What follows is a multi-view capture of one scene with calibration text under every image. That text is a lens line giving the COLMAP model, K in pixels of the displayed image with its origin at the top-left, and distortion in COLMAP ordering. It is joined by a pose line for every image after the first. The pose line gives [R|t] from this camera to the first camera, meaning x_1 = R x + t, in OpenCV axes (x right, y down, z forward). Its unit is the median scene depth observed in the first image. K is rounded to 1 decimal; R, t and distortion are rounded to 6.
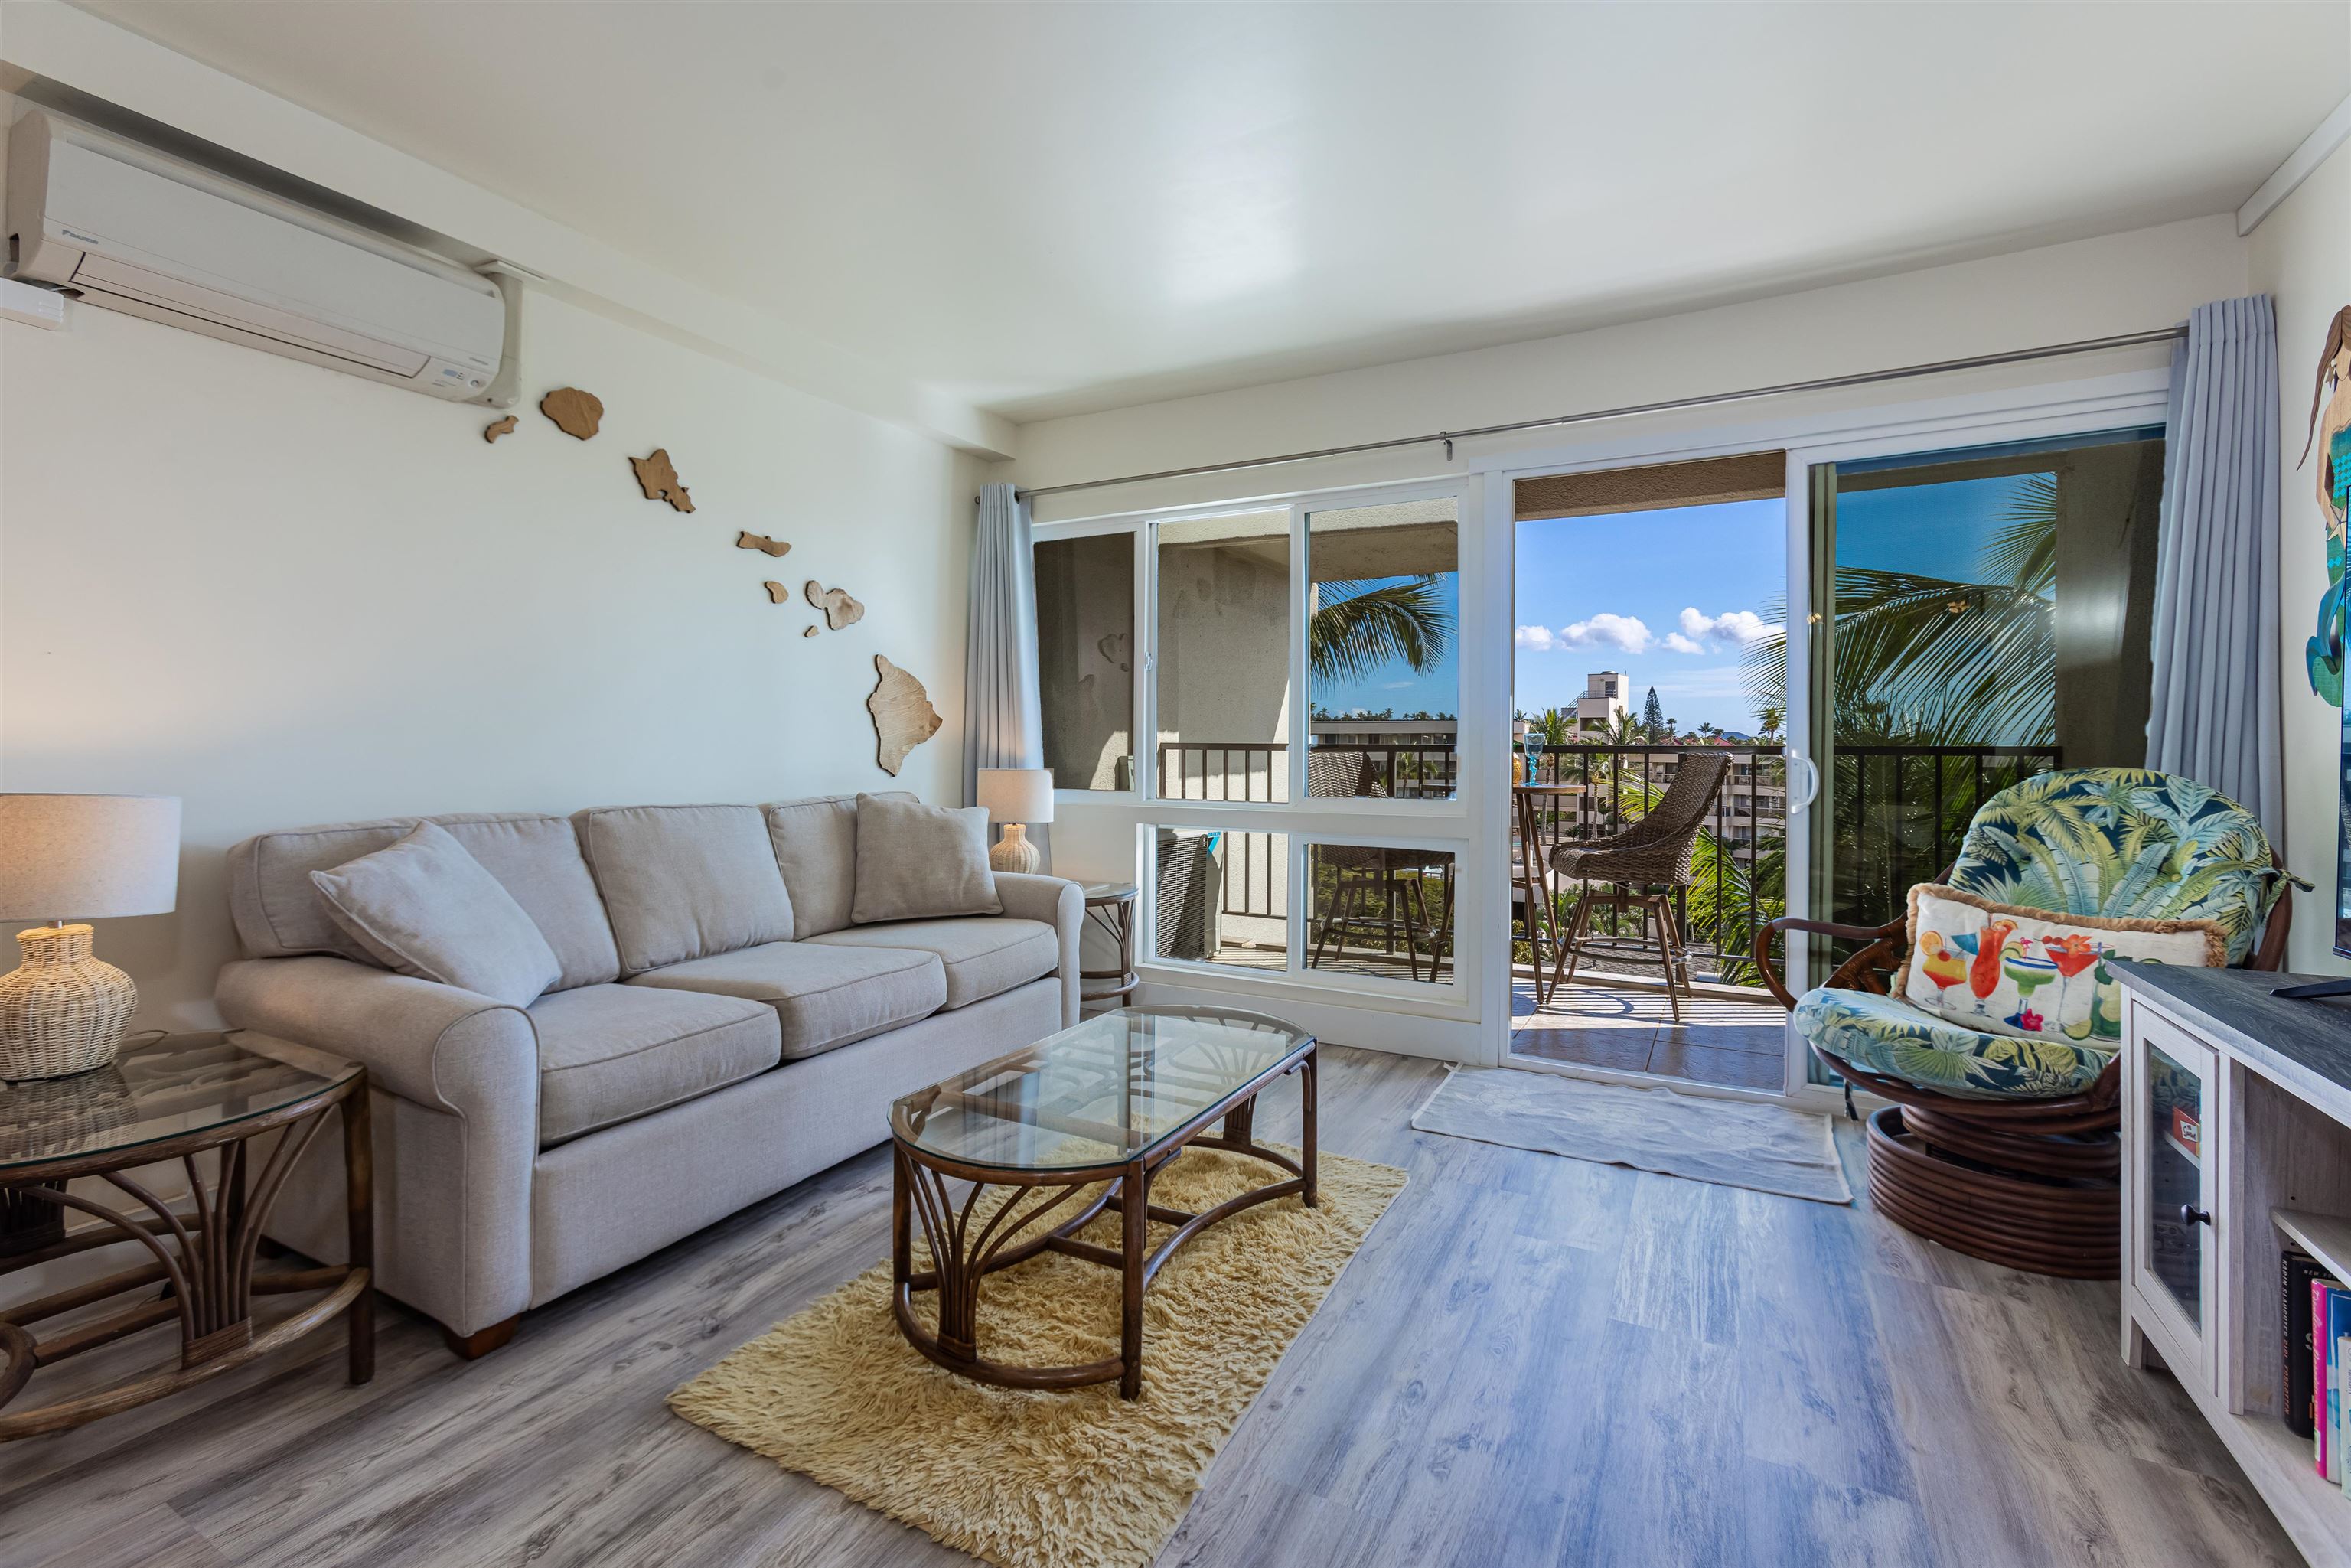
lens RADIAL K [[1053.6, 0, 1131.8], [0, 1053.6, 751.4], [0, 0, 1]] dist [0.002201, 0.000667]
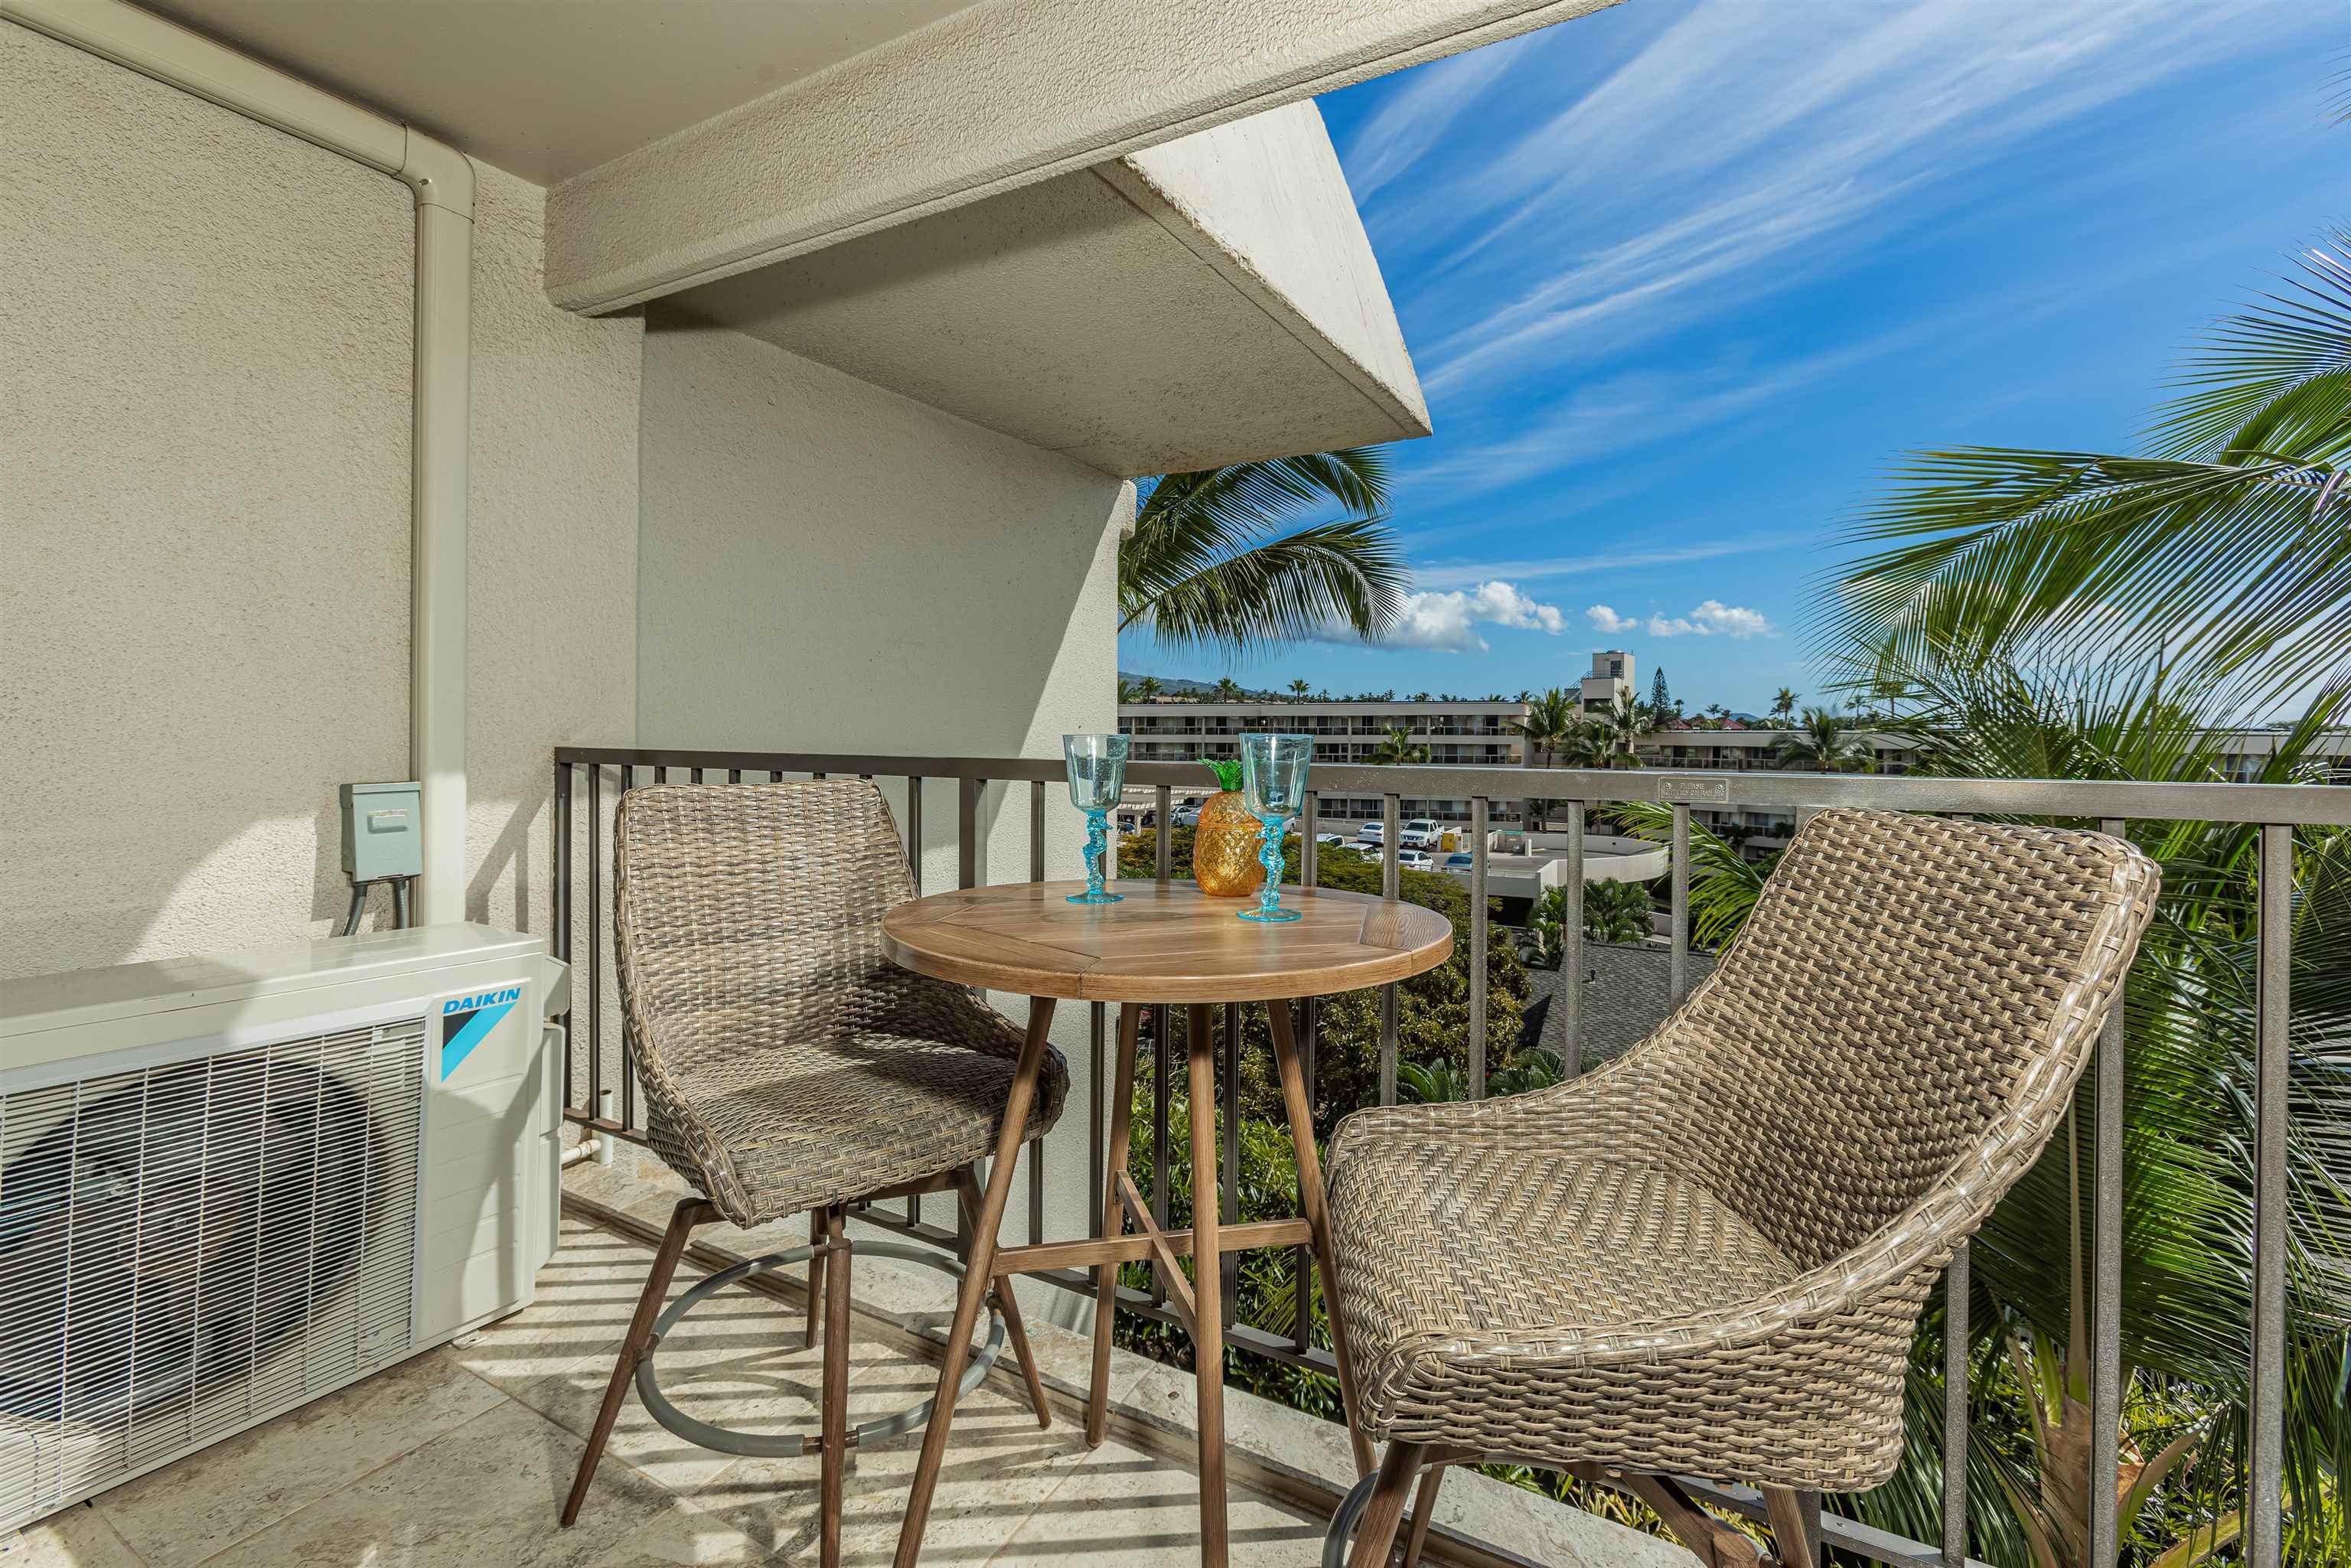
lens RADIAL K [[1053.6, 0, 1130.0], [0, 1053.6, 748.9], [0, 0, 1]] dist [0.002201, 0.000667]
pose [[0.999981, -0.000279, -0.006109, 0.179372], [0.000369, 0.999891, 0.014772, -0.007160], [0.006104, -0.014774, 0.999872, 0.375642]]
